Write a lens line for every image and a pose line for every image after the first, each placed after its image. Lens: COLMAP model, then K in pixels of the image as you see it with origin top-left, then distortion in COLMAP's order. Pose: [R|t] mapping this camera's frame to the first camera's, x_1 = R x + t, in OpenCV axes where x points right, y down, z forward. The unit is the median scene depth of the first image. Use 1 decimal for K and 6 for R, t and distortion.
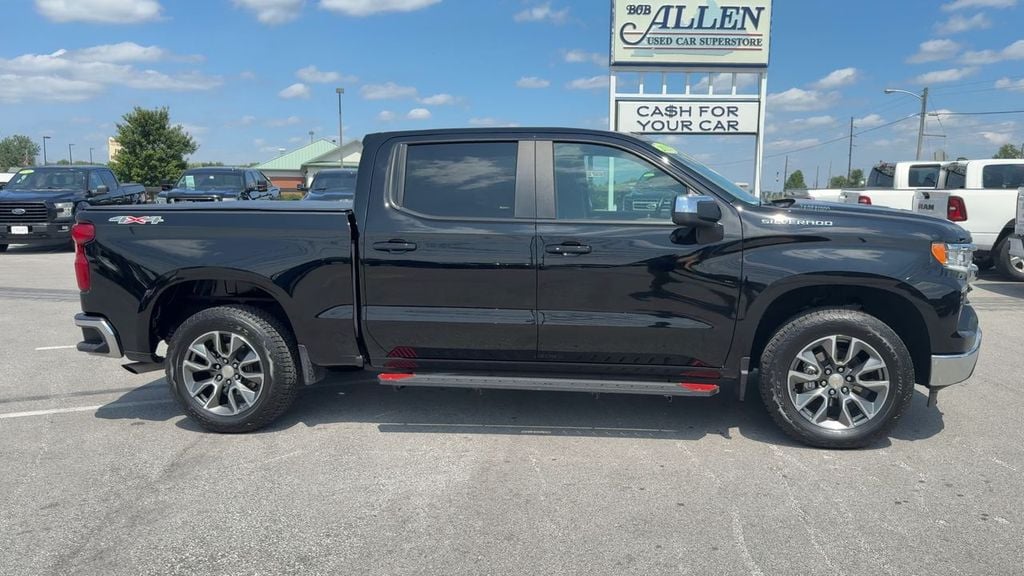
lens RADIAL K [[804.3, 0, 555.2], [0, 804.3, 298.4], [0, 0, 1]] dist [0.036475, -0.043039]
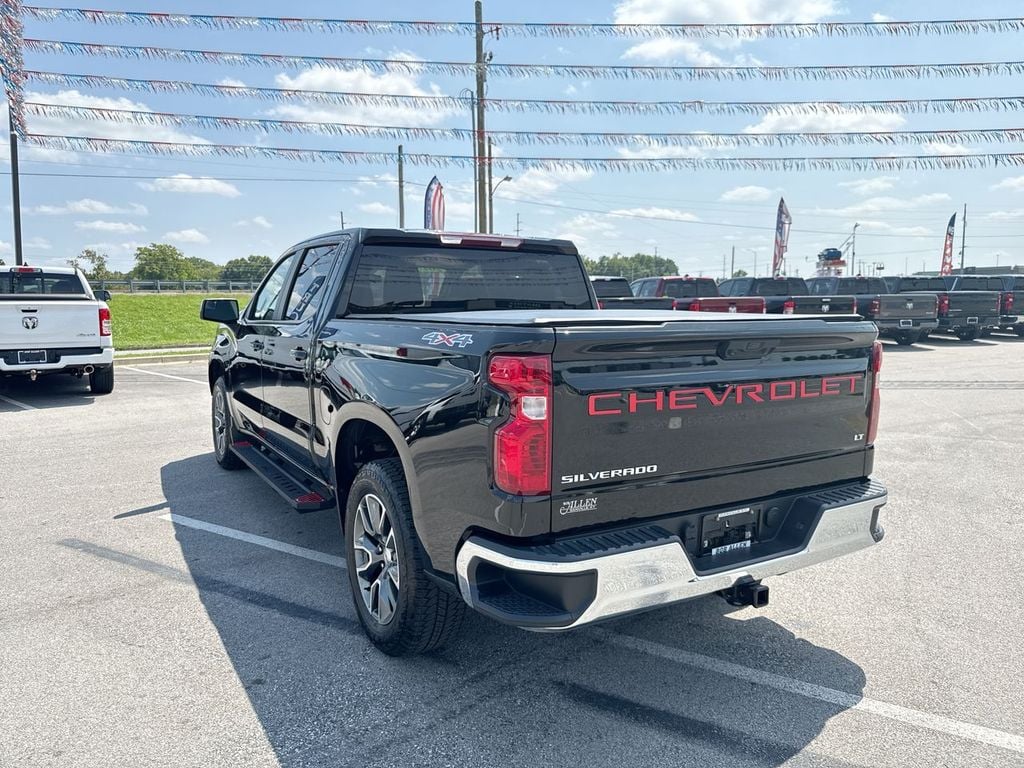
lens RADIAL K [[719.1, 0, 518.4], [0, 719.1, 390.6], [0, 0, 1]] dist [0.025719, -0.050966]
pose [[-0.649082, -0.087400, 0.755681, -0.862189], [0.099746, 0.975024, 0.198443, -0.206030], [-0.754151, 0.204182, -0.624152, 1.623583]]
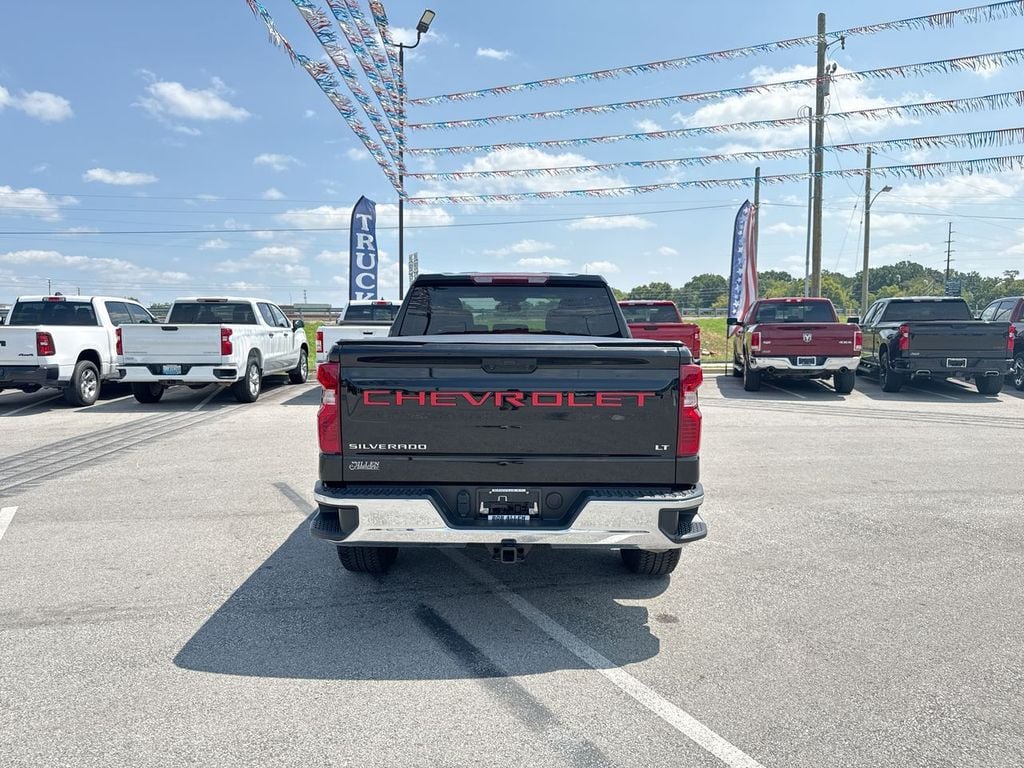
lens RADIAL K [[719.1, 0, 512.7], [0, 719.1, 397.2], [0, 0, 1]] dist [0.025719, -0.050966]
pose [[-0.163446, -0.090963, 0.982350, -1.227395], [0.126958, 0.985521, 0.112381, -0.163300], [-0.978349, 0.143085, -0.149531, 1.286185]]
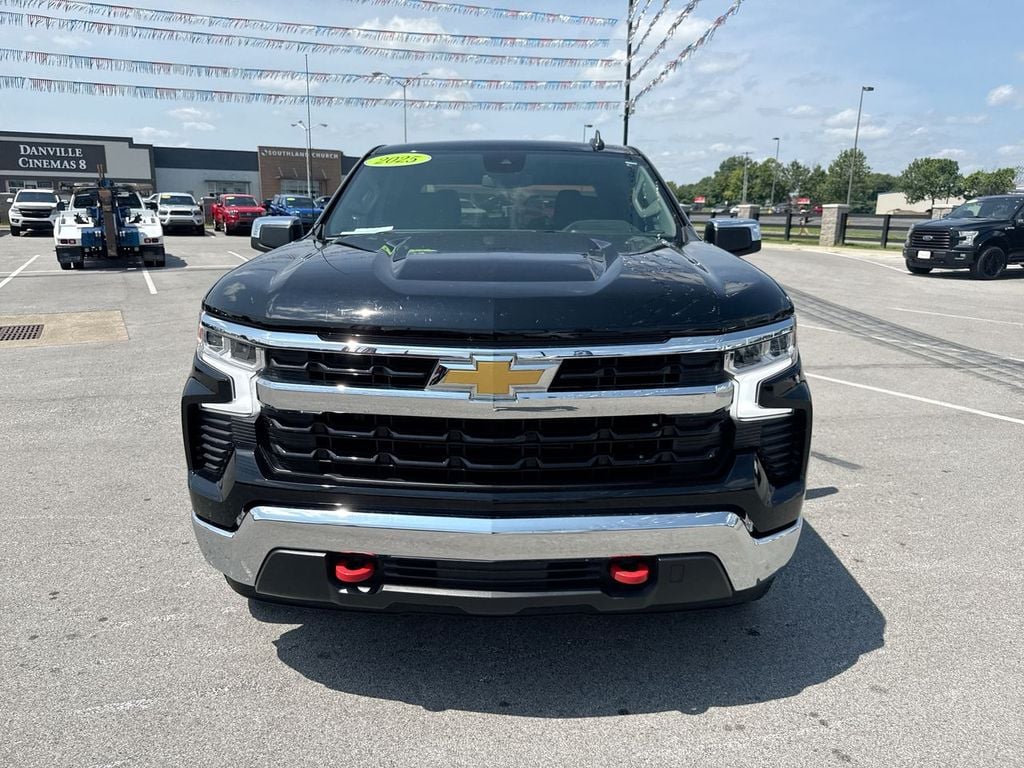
lens RADIAL K [[719.1, 0, 506.8], [0, 719.1, 390.2], [0, 0, 1]] dist [0.025719, -0.050966]
pose [[0.149174, 0.237419, -0.959885, 0.854543], [-0.141231, 0.965910, 0.216961, -0.131499], [0.978673, 0.103200, 0.177620, 0.958859]]
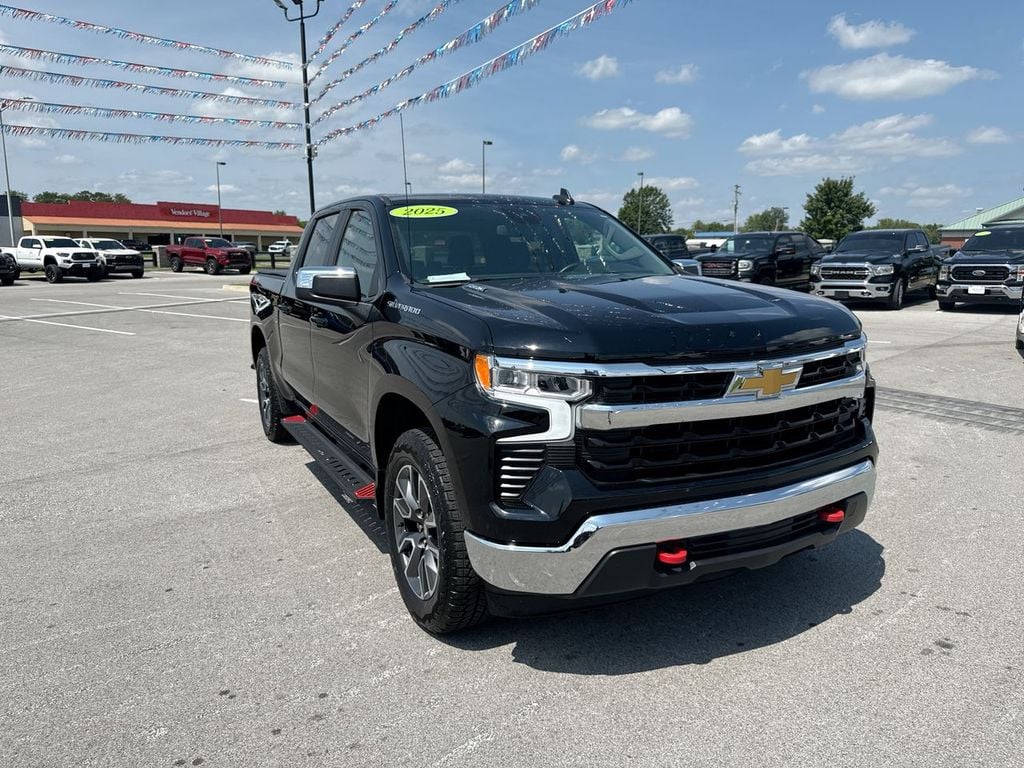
lens RADIAL K [[719.1, 0, 518.8], [0, 719.1, 381.9], [0, 0, 1]] dist [0.025719, -0.050966]
pose [[0.599578, 0.138016, -0.788326, 0.787594], [-0.100779, 0.990197, 0.096710, -0.088851], [0.793946, 0.021462, 0.607610, 0.596712]]
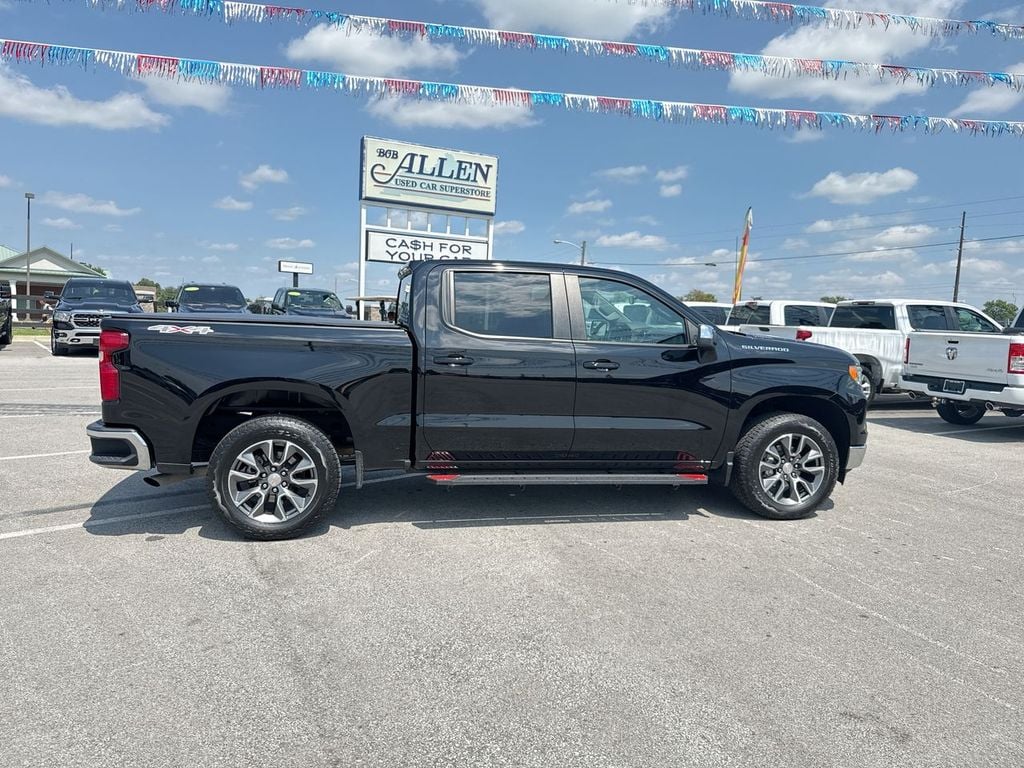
lens RADIAL K [[719.1, 0, 501.4], [0, 719.1, 380.7], [0, 0, 1]] dist [0.025719, -0.050966]
pose [[0.937011, 0.009413, 0.349172, -0.454835], [0.004376, 0.999242, -0.038680, 0.001987], [-0.349272, 0.037771, 0.936260, 0.039345]]
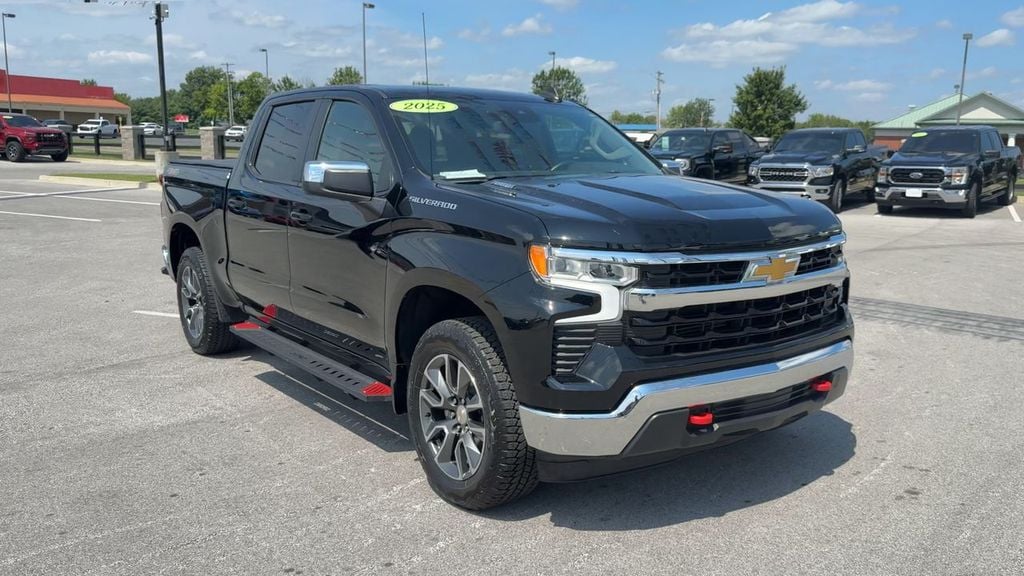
lens RADIAL K [[850.0, 0, 572.1], [0, 850.0, 311.6], [0, 0, 1]] dist [0.058861, -0.092056]
pose [[0.740701, 0.141244, -0.656820, 0.832432], [-0.106312, 0.989974, 0.092997, -0.071775], [0.663370, 0.000945, 0.748291, 0.419565]]
